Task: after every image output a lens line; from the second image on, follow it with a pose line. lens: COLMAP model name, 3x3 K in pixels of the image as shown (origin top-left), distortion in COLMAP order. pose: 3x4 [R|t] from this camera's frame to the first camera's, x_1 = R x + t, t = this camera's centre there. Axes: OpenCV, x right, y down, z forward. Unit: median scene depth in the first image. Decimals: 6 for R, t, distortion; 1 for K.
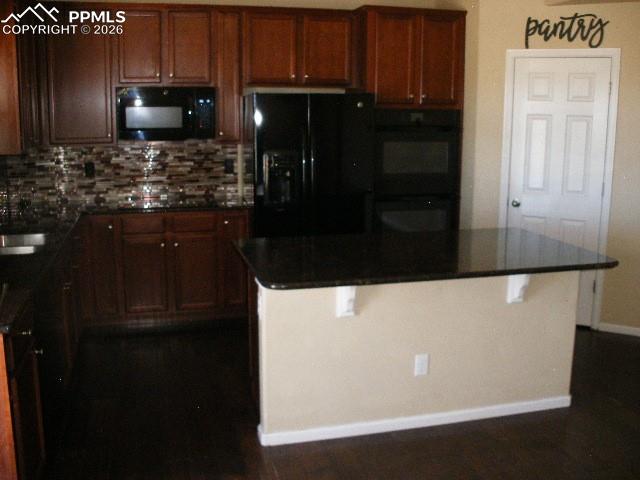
lens RADIAL K [[677.9, 0, 320.5], [0, 677.9, 234.7], [0, 0, 1]] dist [-0.142943, 0.000000]
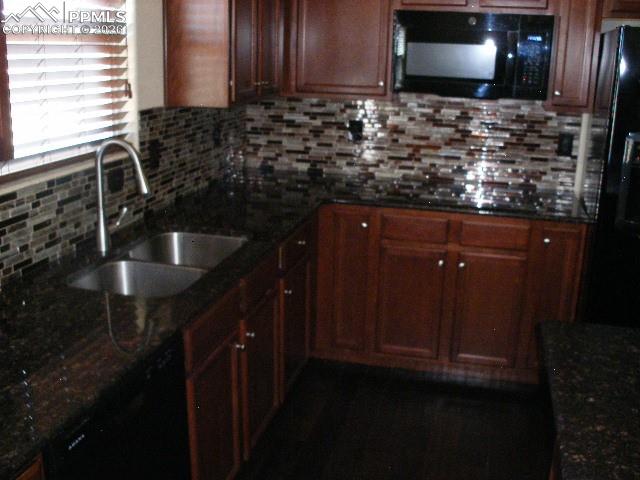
lens RADIAL K [[677.9, 0, 320.7], [0, 677.9, 223.4], [0, 0, 1]] dist [-0.142943, 0.000000]
pose [[0.878200, 0.139172, -0.457597, -0.043580], [-0.109222, 0.989804, 0.091421, -0.062441], [0.465655, -0.030307, 0.884447, 0.354618]]
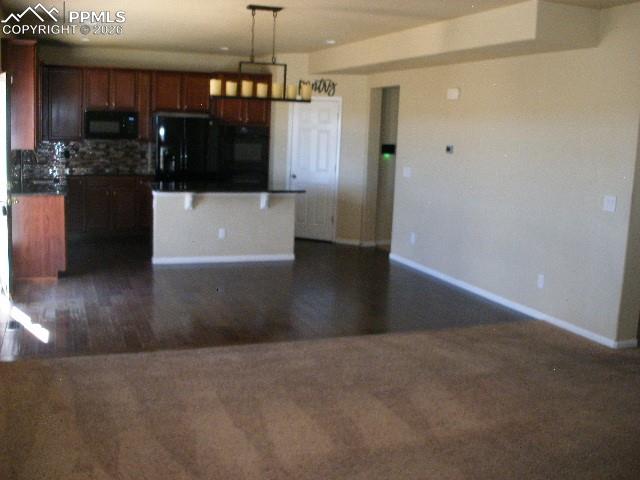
lens RADIAL K [[677.9, 0, 315.6], [0, 677.9, 238.3], [0, 0, 1]] dist [-0.142943, 0.000000]
pose [[0.993629, 0.015038, 0.111695, 0.133974], [-0.012701, 0.999686, -0.021611, 0.164821], [-0.111985, 0.020055, 0.993507, -0.888200]]
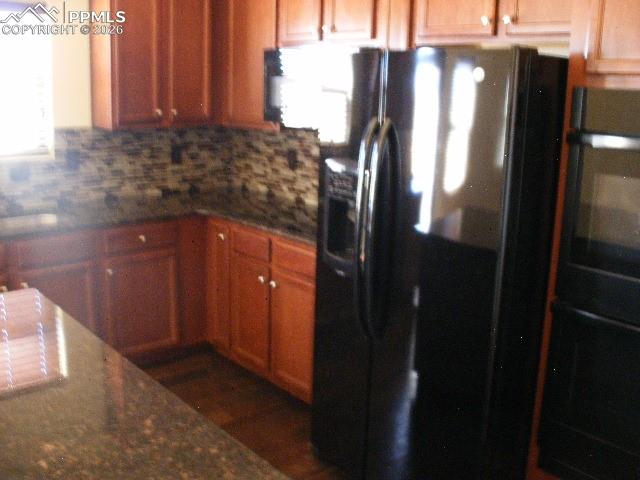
lens RADIAL K [[677.9, 0, 321.1], [0, 677.9, 241.9], [0, 0, 1]] dist [-0.142943, 0.000000]
pose [[0.430325, 0.211929, -0.877443, 0.359654], [-0.190280, 0.971504, 0.141328, -0.120504], [0.882391, 0.106143, 0.458388, 0.679946]]
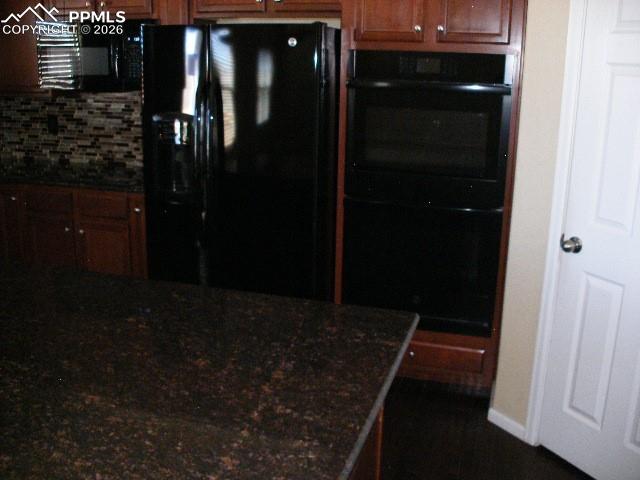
lens RADIAL K [[677.9, 0, 317.3], [0, 677.9, 233.7], [0, 0, 1]] dist [-0.142943, 0.000000]
pose [[0.846323, 0.144897, -0.512583, 0.365977], [-0.111653, 0.989170, 0.095269, -0.077378], [0.520836, -0.023397, 0.853336, 0.465957]]
